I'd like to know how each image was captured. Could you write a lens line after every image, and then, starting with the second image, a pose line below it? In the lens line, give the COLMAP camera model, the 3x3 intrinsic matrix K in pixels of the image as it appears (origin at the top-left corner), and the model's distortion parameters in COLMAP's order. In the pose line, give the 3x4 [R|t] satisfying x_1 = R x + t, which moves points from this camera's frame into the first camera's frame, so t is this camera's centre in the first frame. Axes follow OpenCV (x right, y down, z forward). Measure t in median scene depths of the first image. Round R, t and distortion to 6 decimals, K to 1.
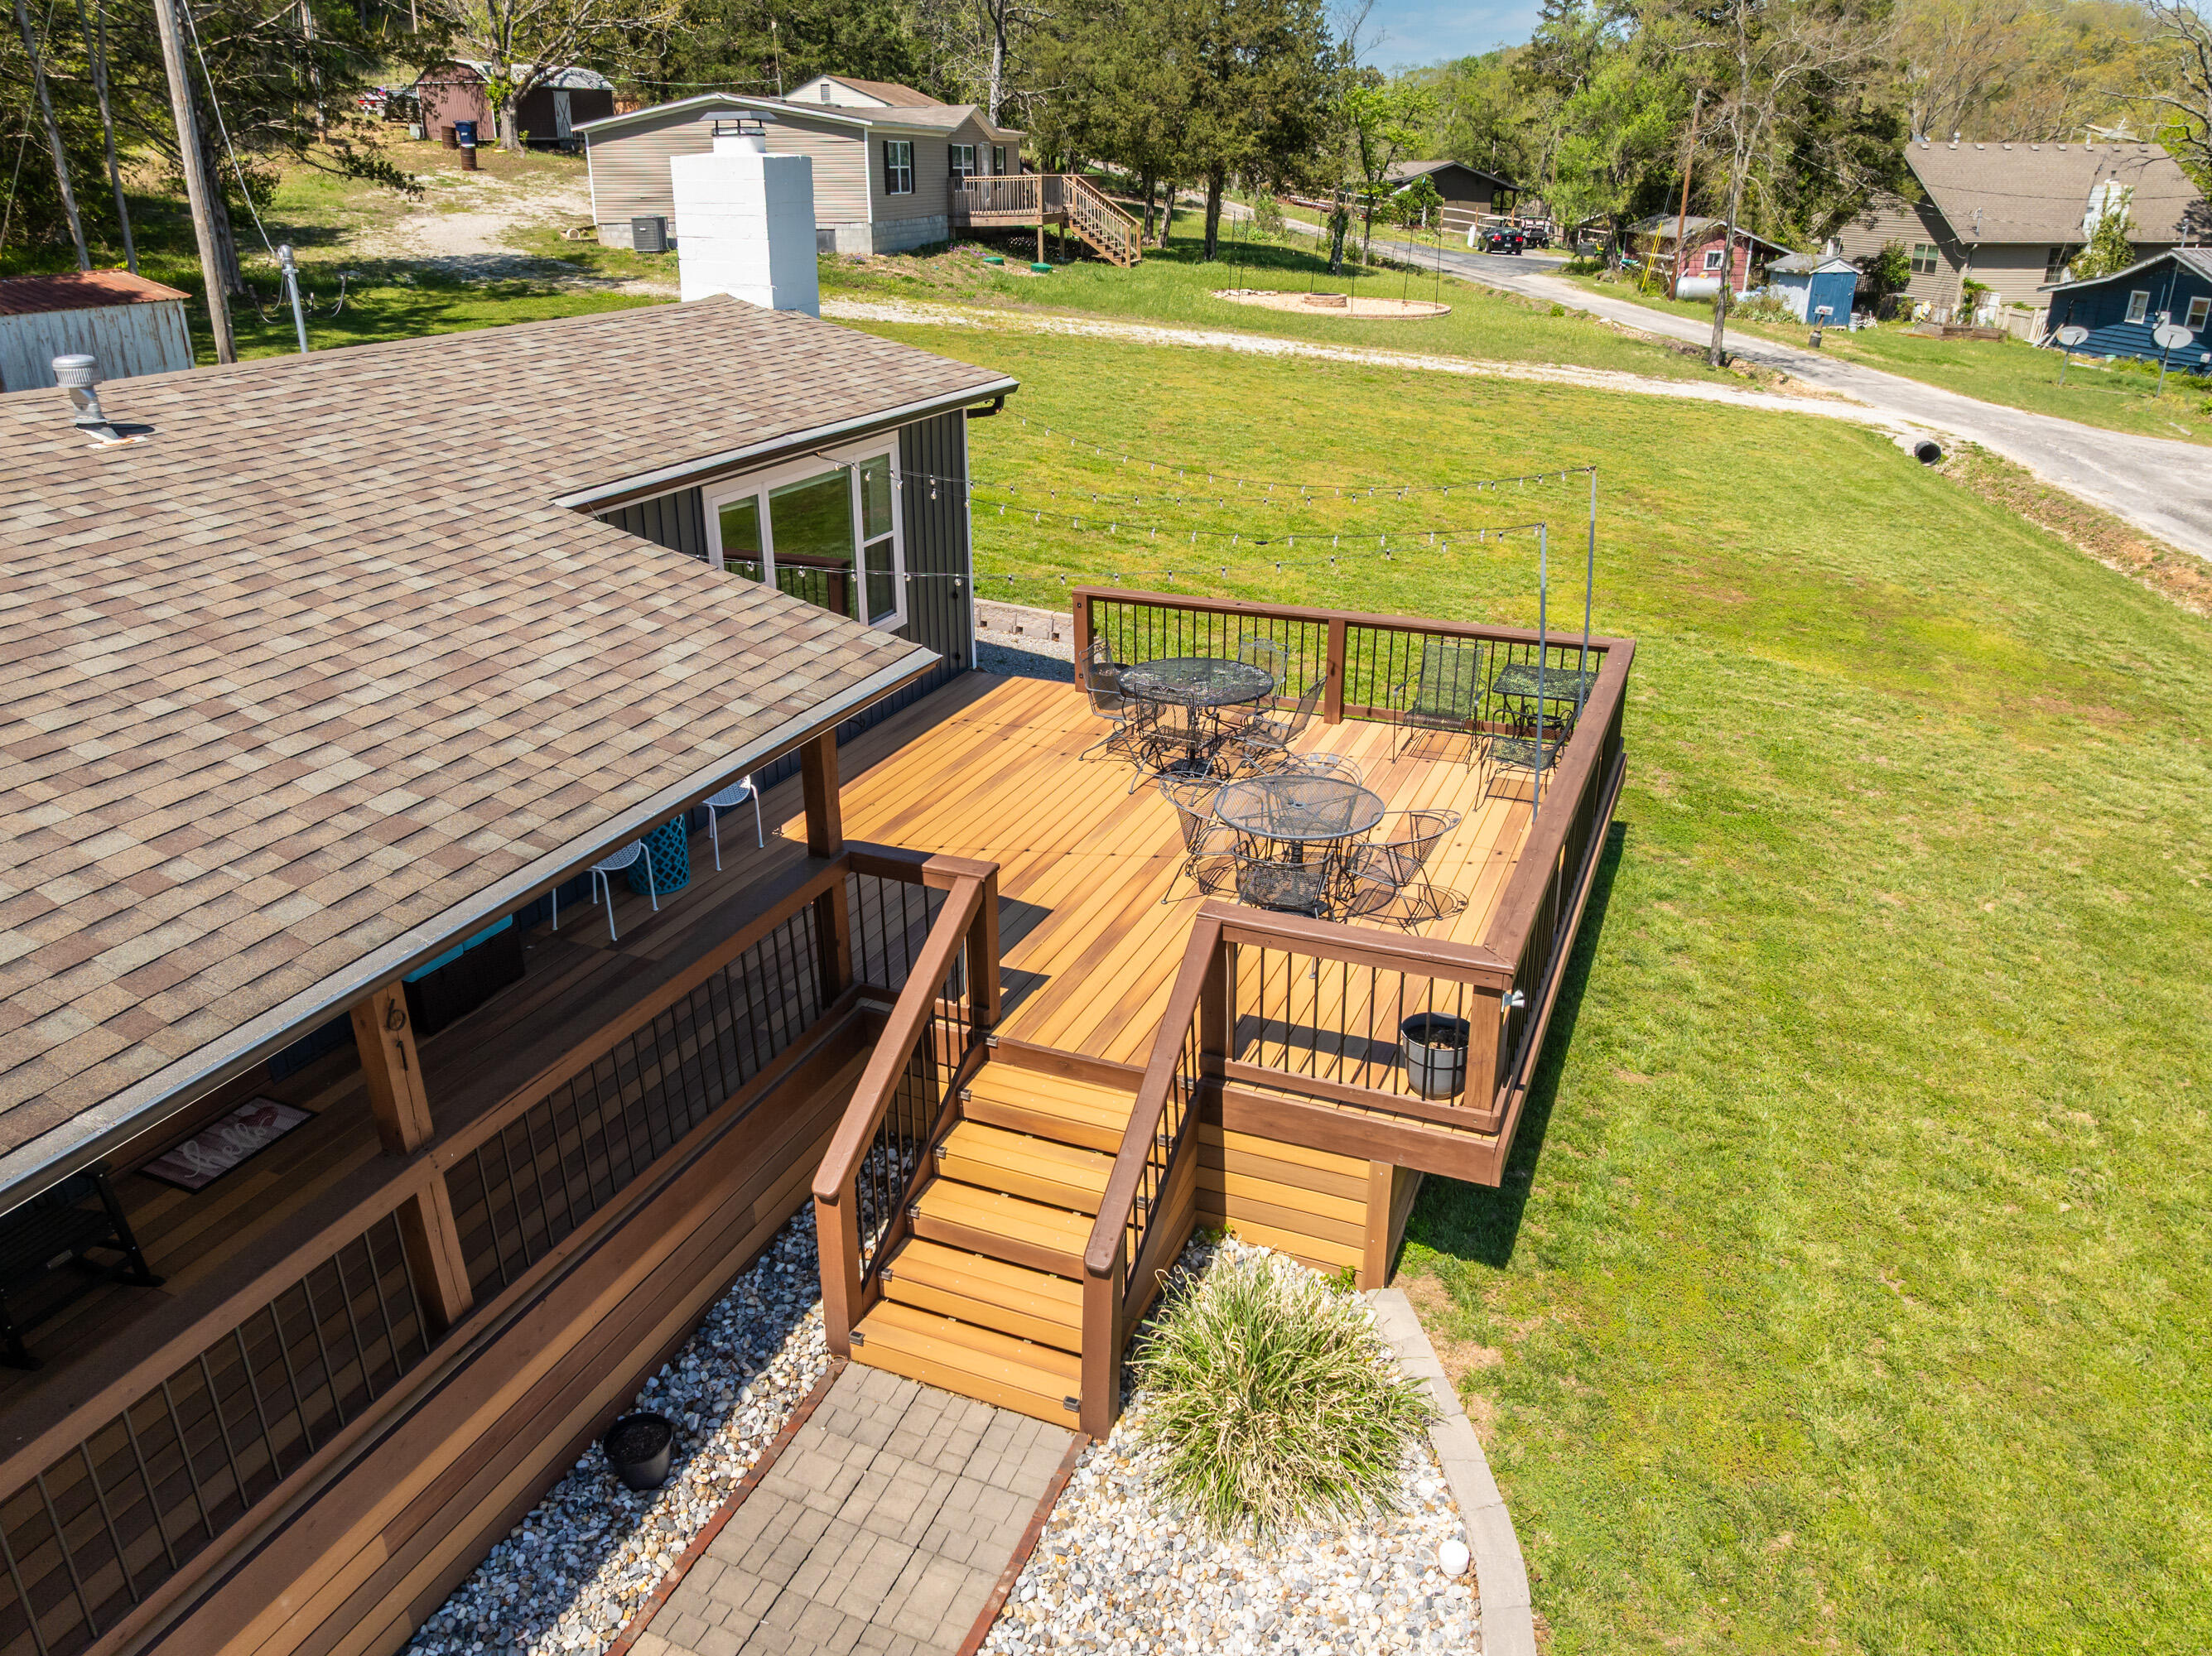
lens RADIAL K [[1558.6, 0, 1104.6], [0, 1558.6, 821.2], [0, 0, 1]] dist [-0.048552, 0.023763]
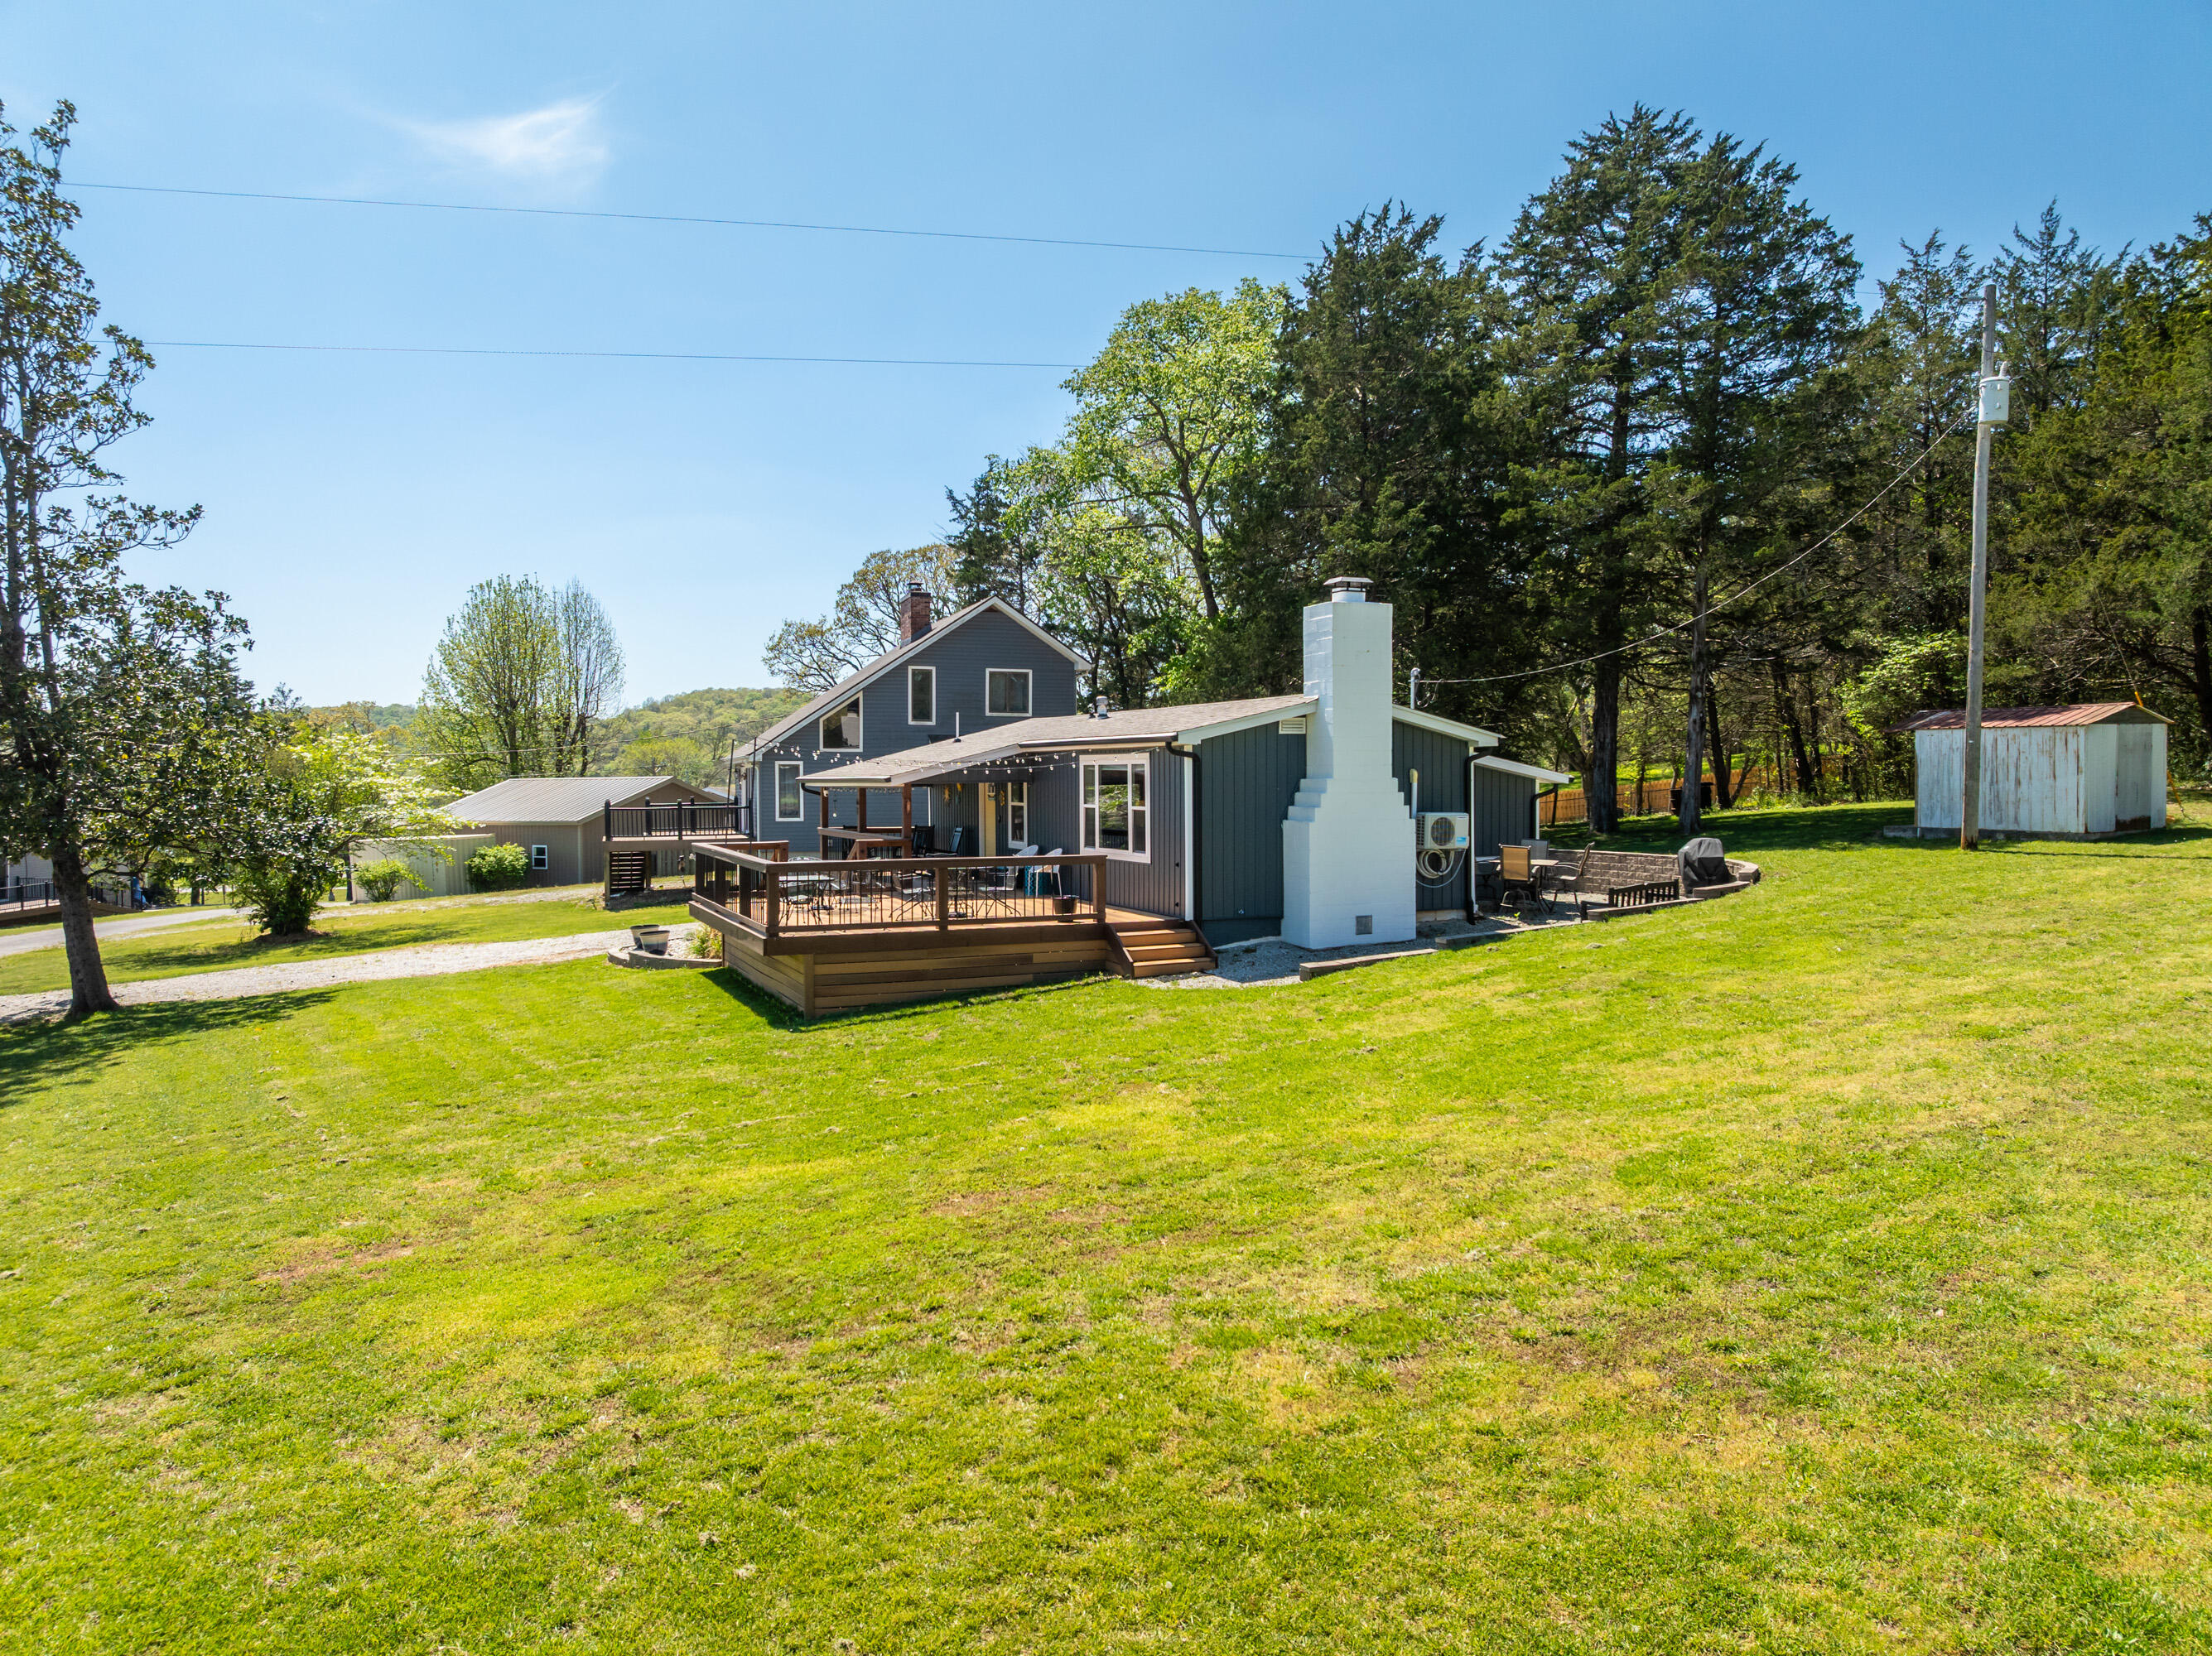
lens RADIAL K [[1558.6, 0, 1099.0], [0, 1558.6, 808.3], [0, 0, 1]] dist [-0.048552, 0.023763]
pose [[-0.695143, 0.020929, -0.718567, 0.384385], [-0.273357, 0.916793, 0.291148, -0.223653], [0.664870, 0.398815, -0.631581, 0.677438]]
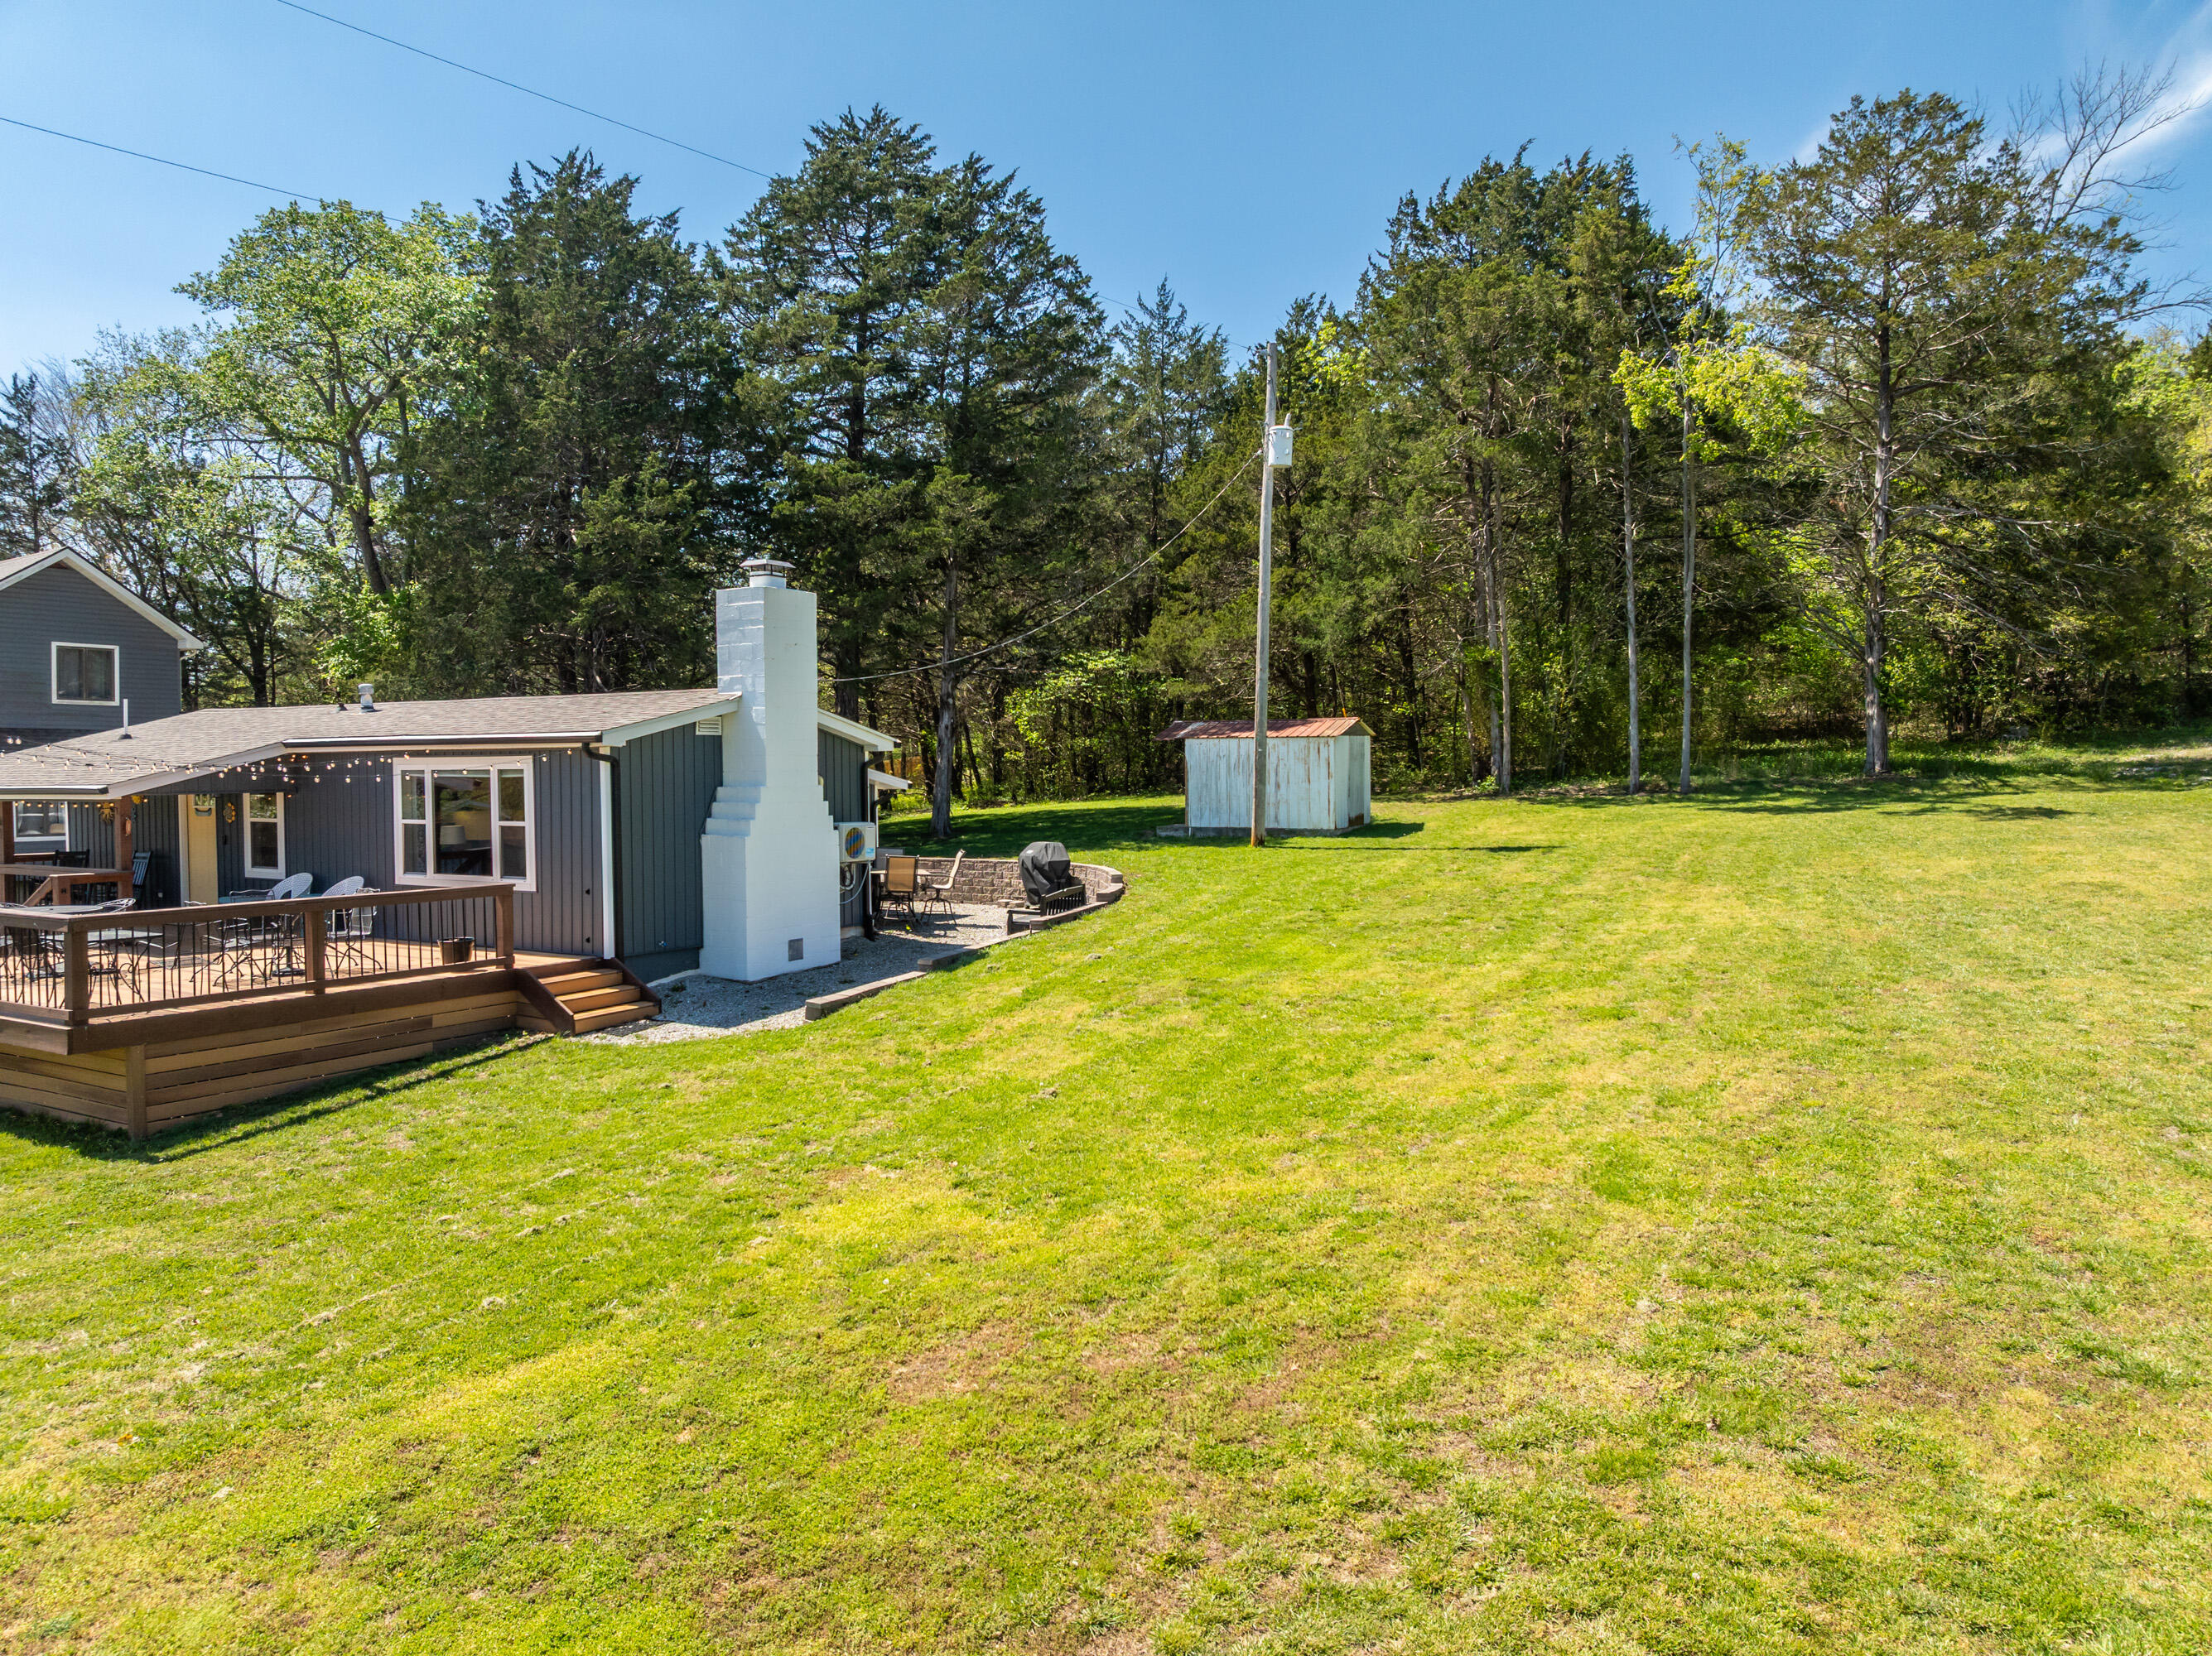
lens RADIAL K [[1558.6, 0, 1102.3], [0, 1558.6, 824.7], [0, 0, 1]] dist [-0.048552, 0.023763]
pose [[-0.127499, 0.036738, -0.991158, 0.399527], [-0.380437, 0.921068, 0.083078, -0.165148], [0.915976, 0.387666, -0.103458, 0.532093]]
